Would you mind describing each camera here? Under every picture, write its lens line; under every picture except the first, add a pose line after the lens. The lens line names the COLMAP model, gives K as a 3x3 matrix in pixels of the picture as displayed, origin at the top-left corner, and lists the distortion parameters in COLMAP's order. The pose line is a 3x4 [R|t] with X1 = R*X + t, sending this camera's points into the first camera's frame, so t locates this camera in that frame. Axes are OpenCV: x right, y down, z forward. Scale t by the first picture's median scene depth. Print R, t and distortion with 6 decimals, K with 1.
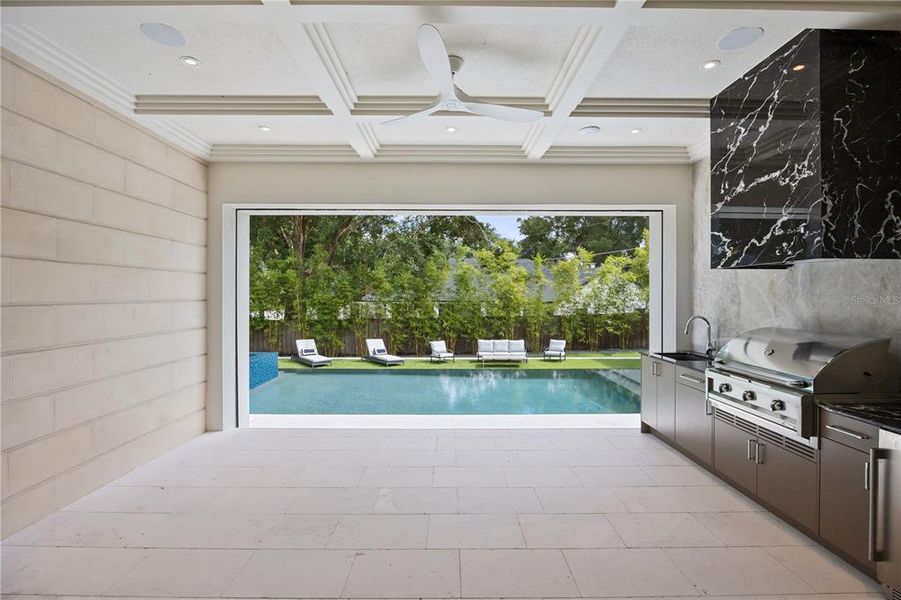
lens RADIAL K [[411.8, 0, 463.9], [0, 411.8, 296.3], [0, 0, 1]] dist [-0.004853, -0.001399]
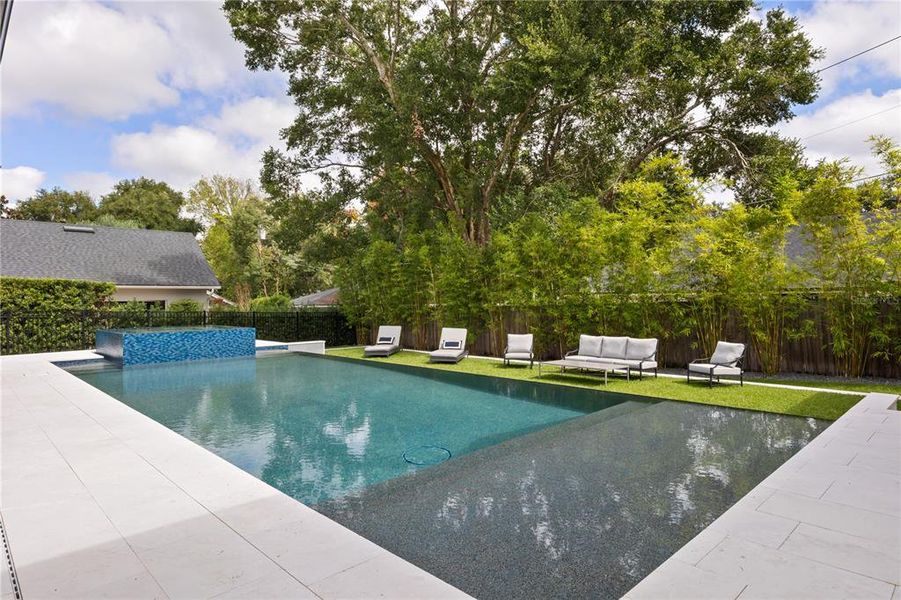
lens RADIAL K [[505.7, 0, 455.4], [0, 505.7, 305.7], [0, 0, 1]] dist [0.002082, -0.004252]
pose [[0.687781, -0.003648, -0.725909, 1.955694], [0.011306, 0.999920, 0.005687, 0.271659], [0.725830, -0.012119, 0.687767, 1.802216]]
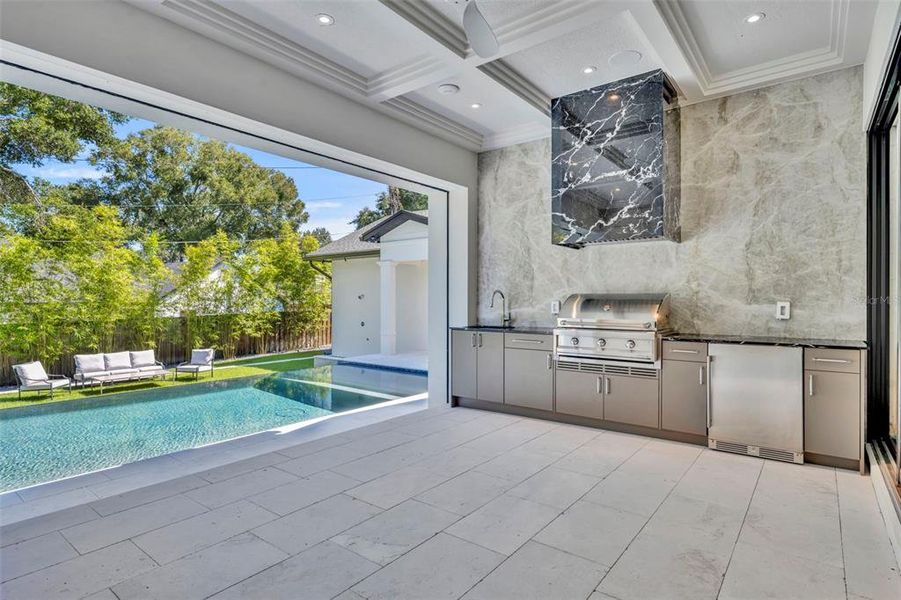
lens RADIAL K [[459.8, 0, 458.5], [0, 459.8, 301.1], [0, 0, 1]] dist [-0.004619, 0.000082]
pose [[0.637292, -0.005214, 0.770605, -0.590075], [0.002529, 0.999986, 0.004675, 0.090703], [-0.770618, -0.001031, 0.637296, 0.375667]]
